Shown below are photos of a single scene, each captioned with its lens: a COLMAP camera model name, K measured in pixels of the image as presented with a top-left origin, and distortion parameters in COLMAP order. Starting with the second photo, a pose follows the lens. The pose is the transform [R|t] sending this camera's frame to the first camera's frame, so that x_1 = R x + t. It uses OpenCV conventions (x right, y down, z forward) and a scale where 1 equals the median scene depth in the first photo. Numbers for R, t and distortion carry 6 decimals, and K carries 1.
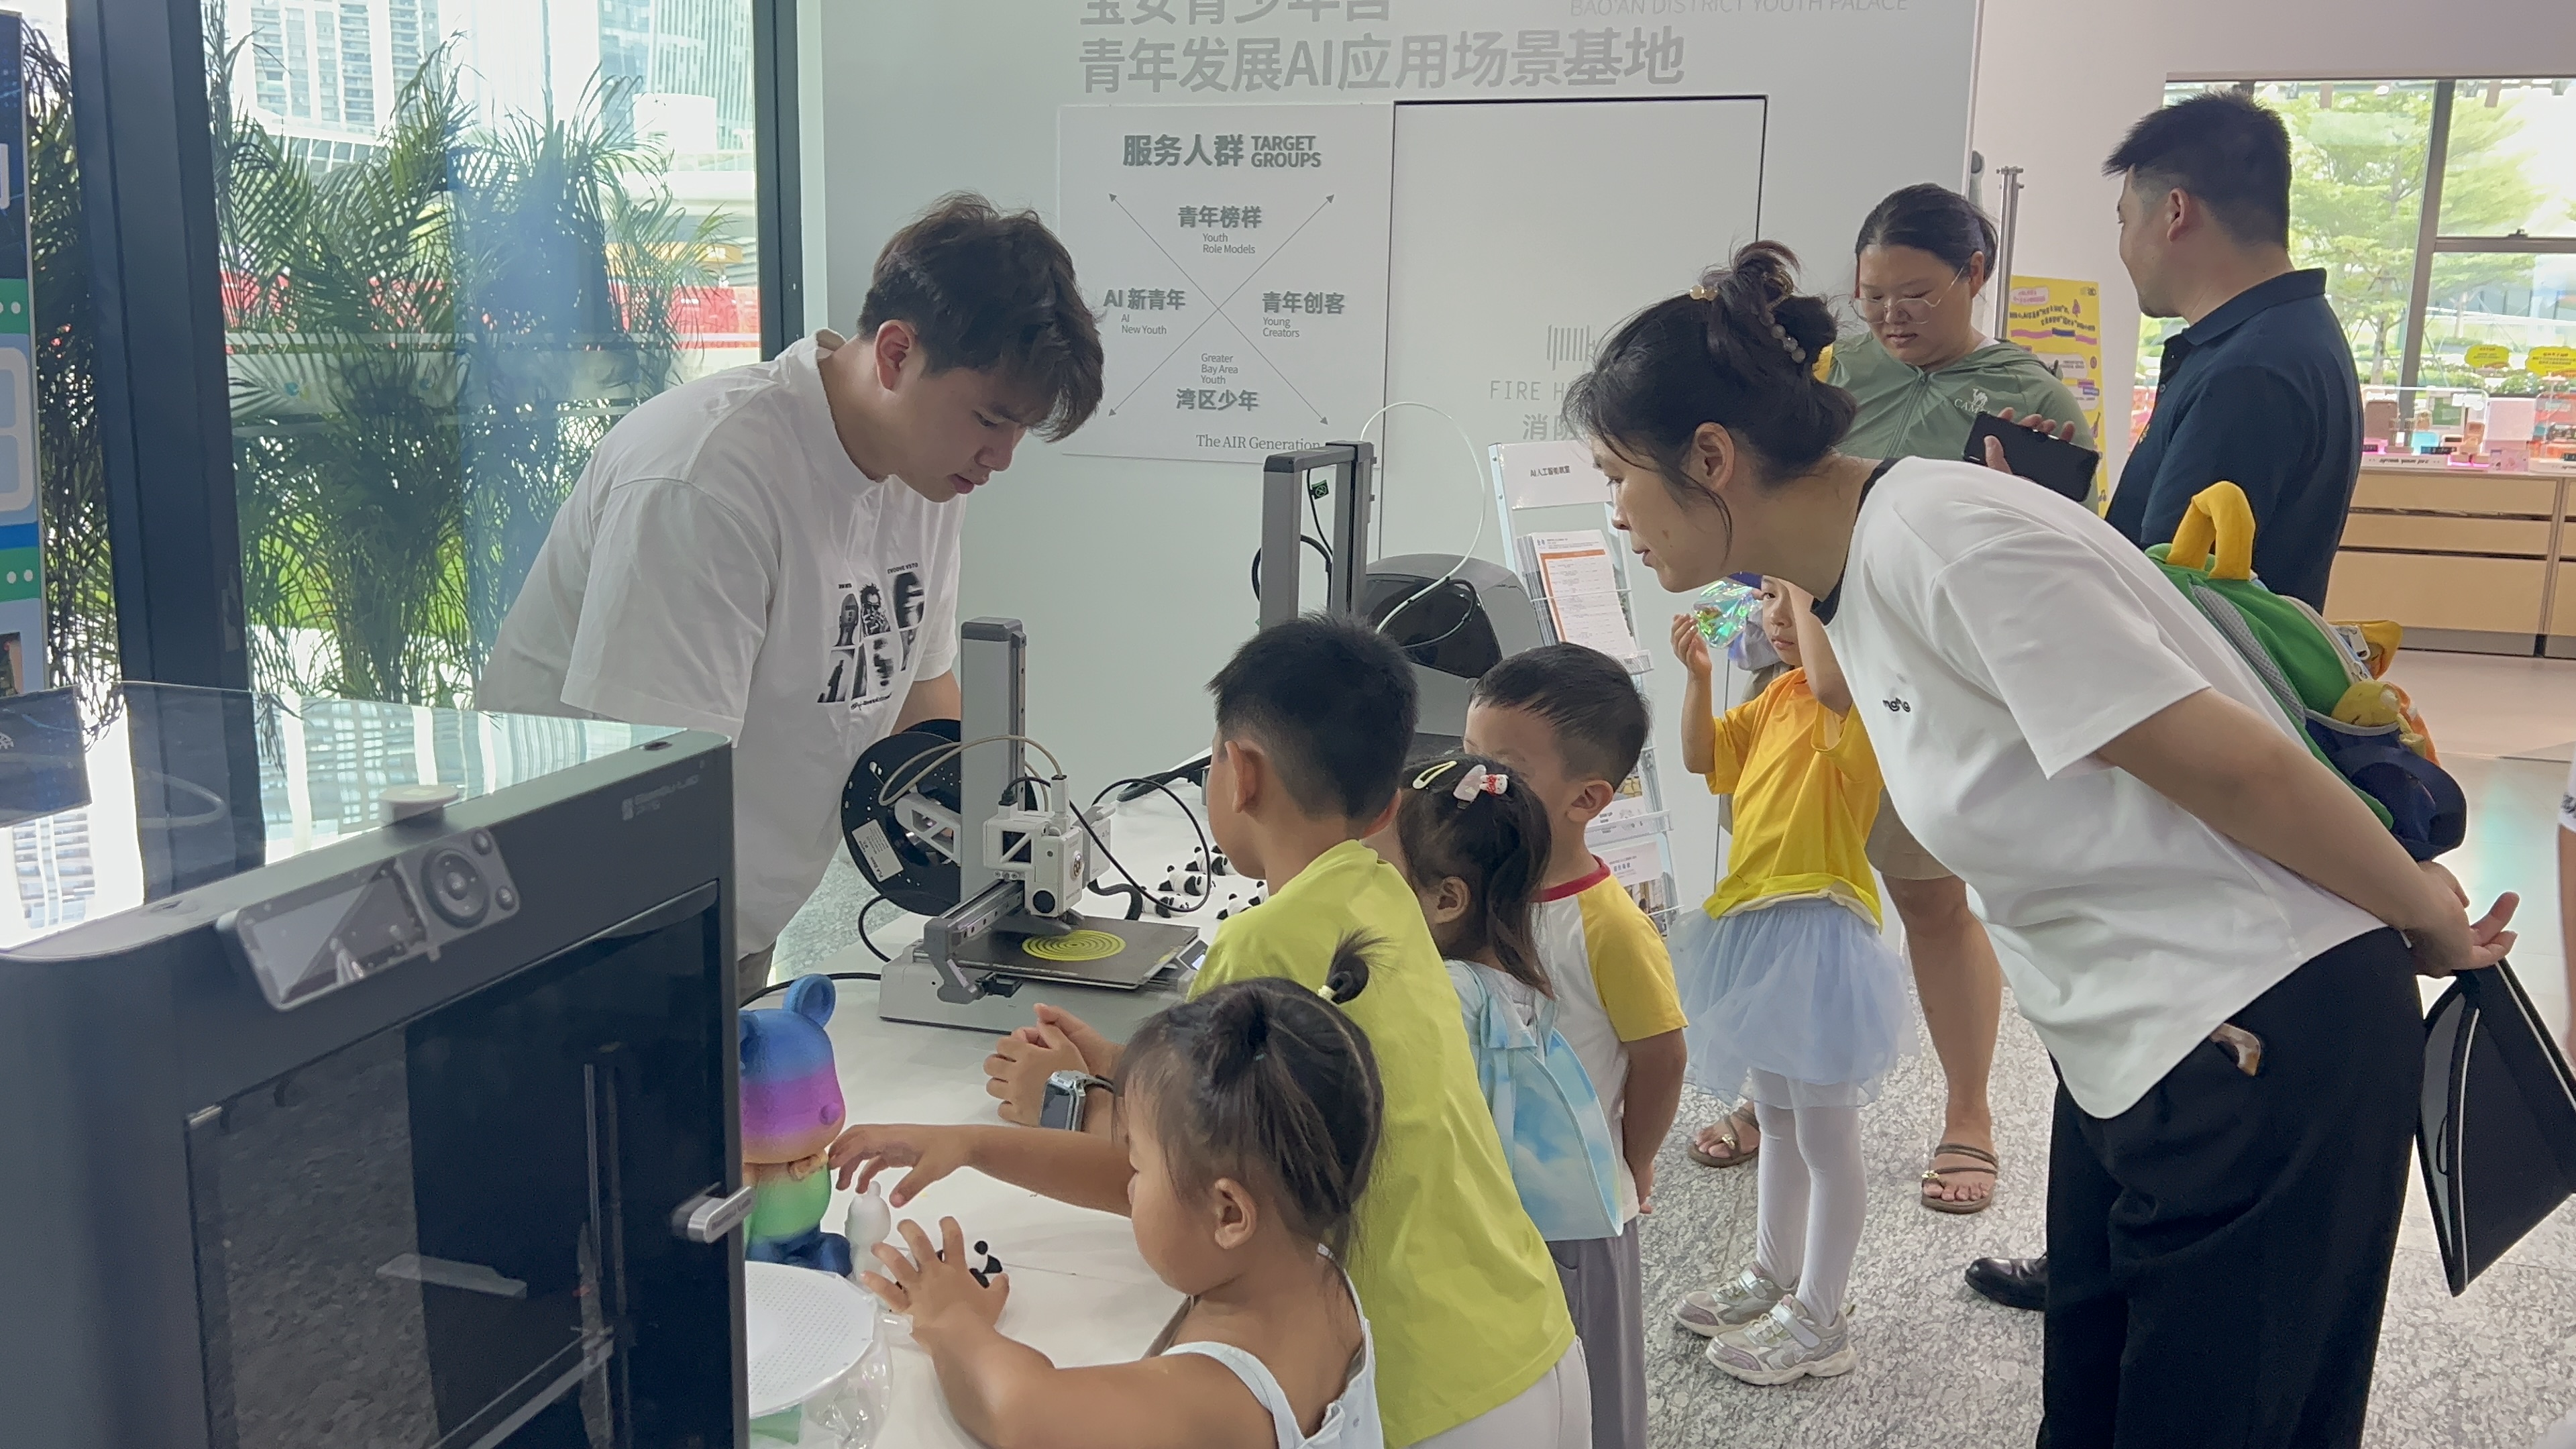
lens RADIAL K [[2103.0, 0, 1288.5], [0, 2103.0, 724.5], [0, 0, 1]] dist [0.045866, -0.003599]
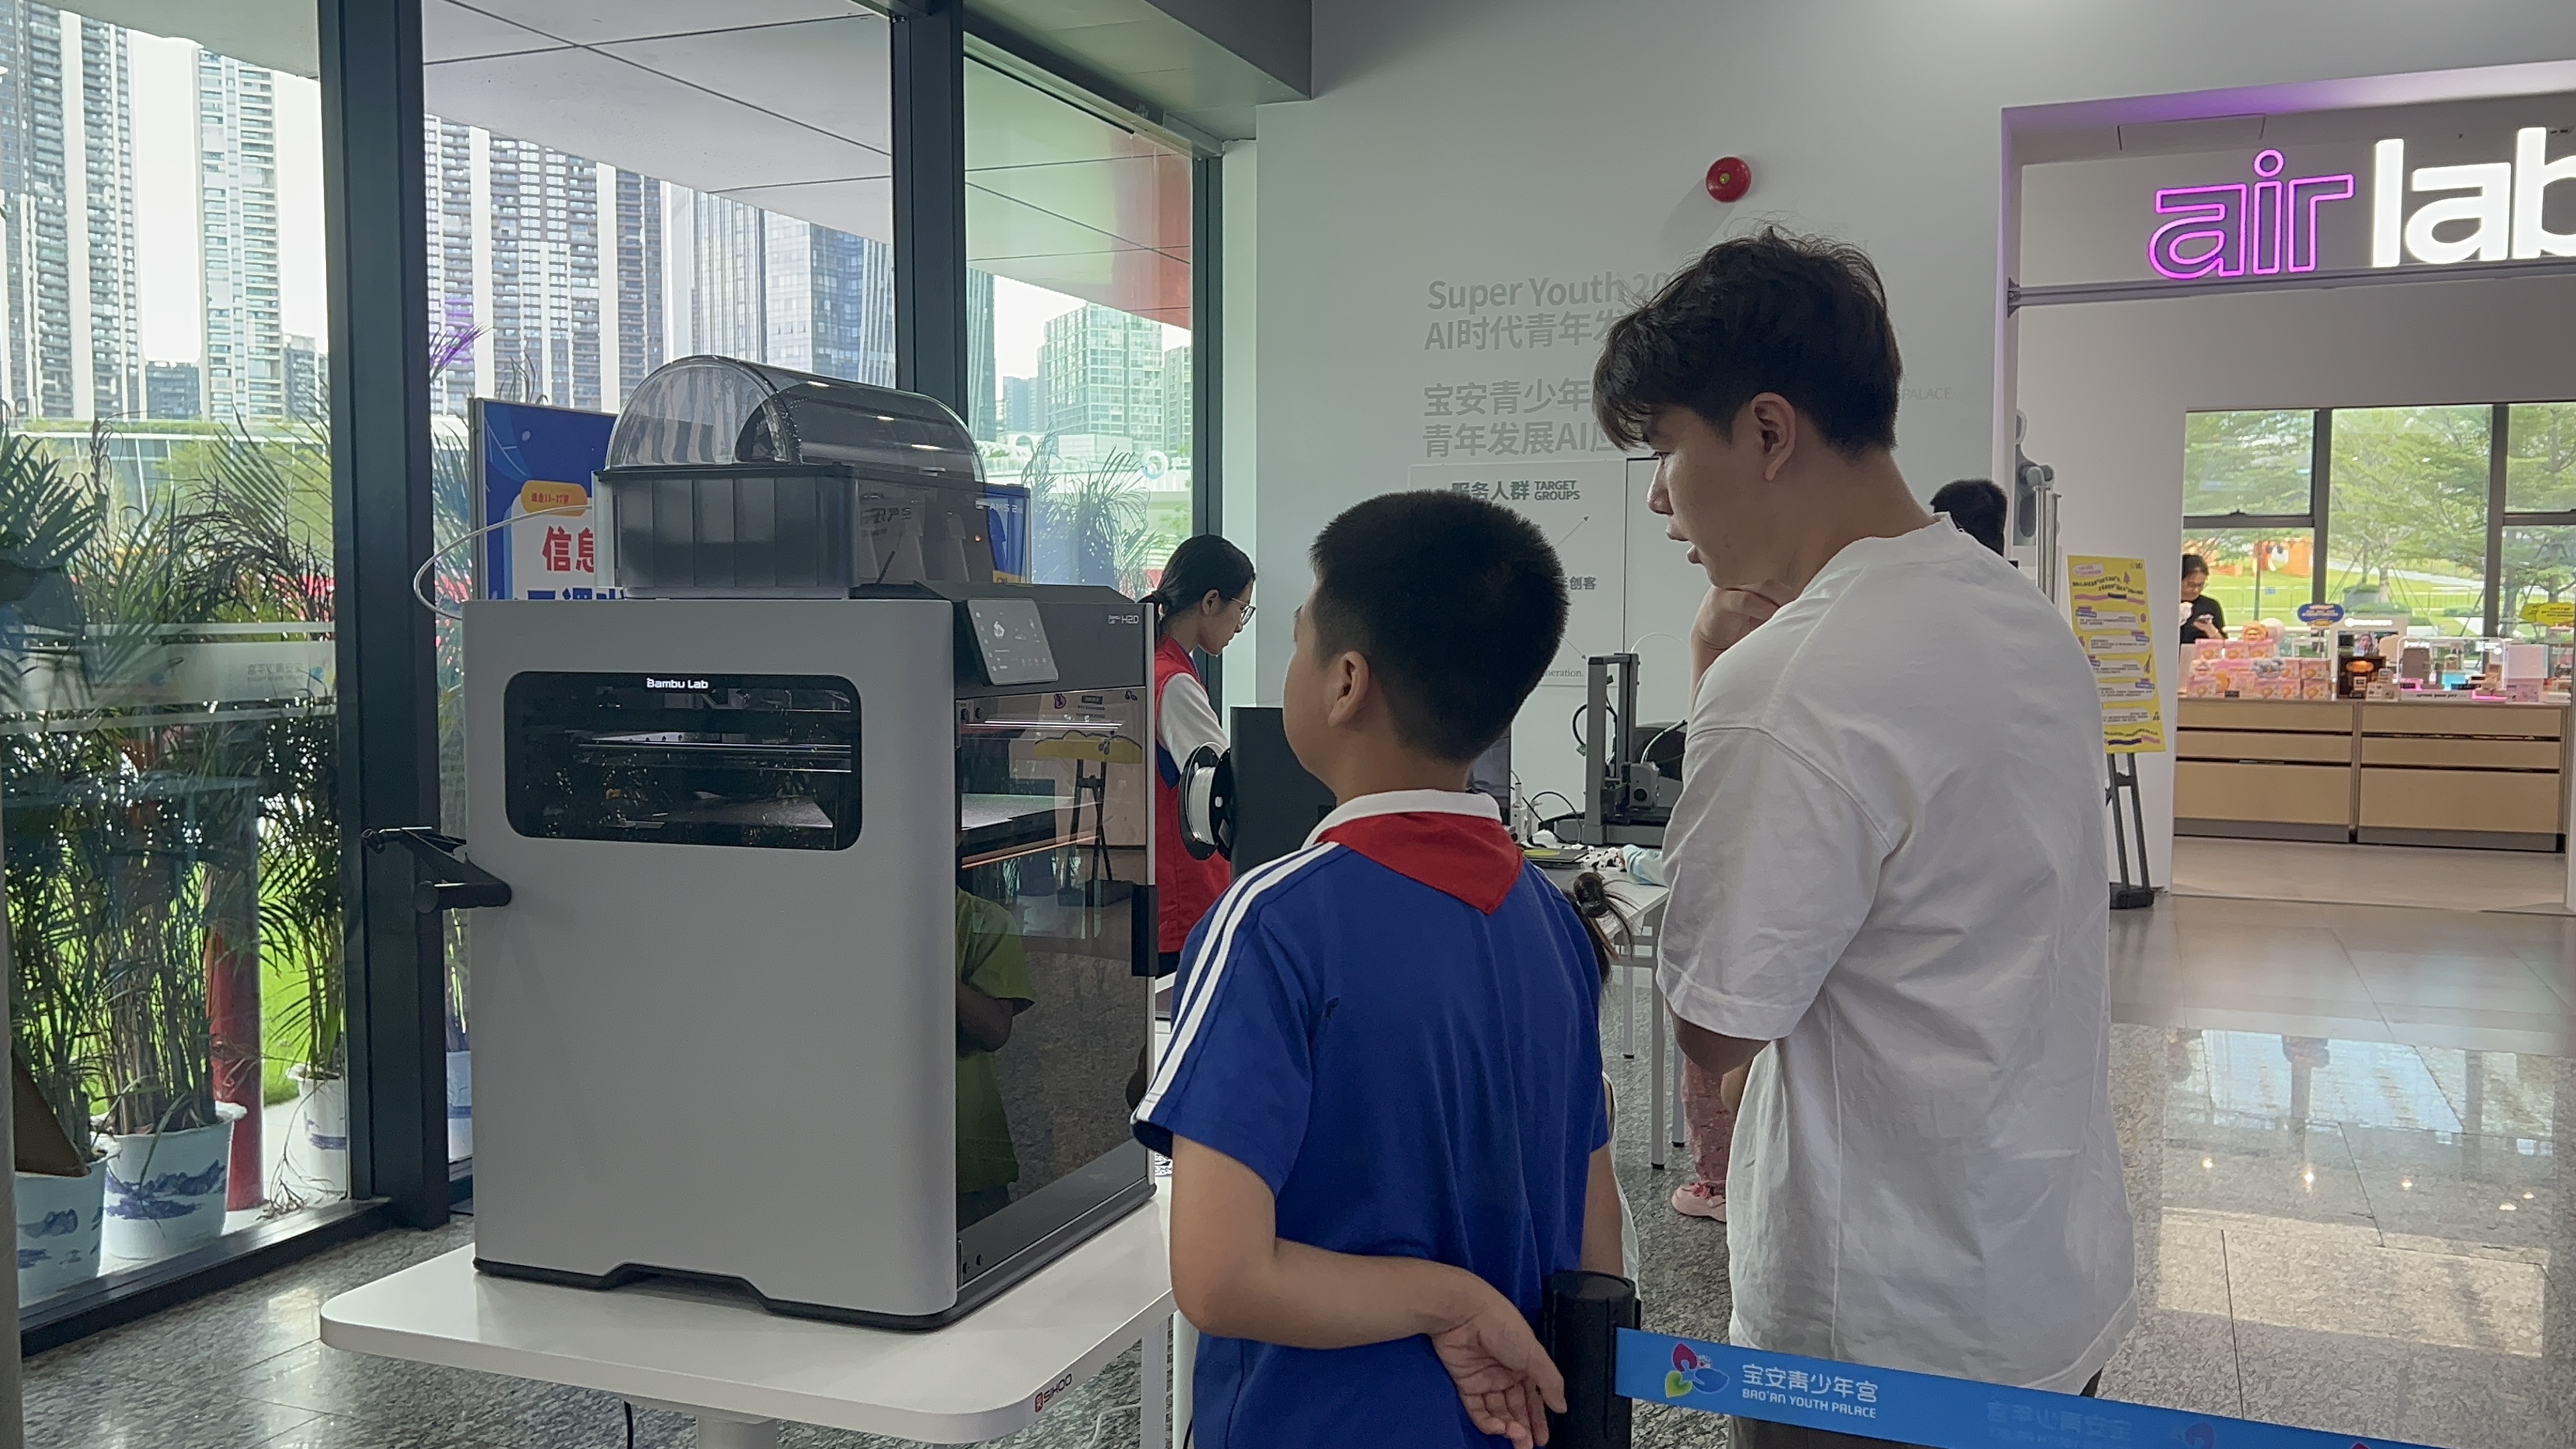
lens RADIAL K [[2103.0, 0, 1286.9], [0, 2103.0, 720.6], [0, 0, 1]] dist [0.045866, -0.003599]
pose [[0.996174, -0.013796, -0.086292, -0.062162], [0.002082, 0.990927, -0.134384, 0.100097], [0.087363, 0.133690, 0.987165, -0.497902]]
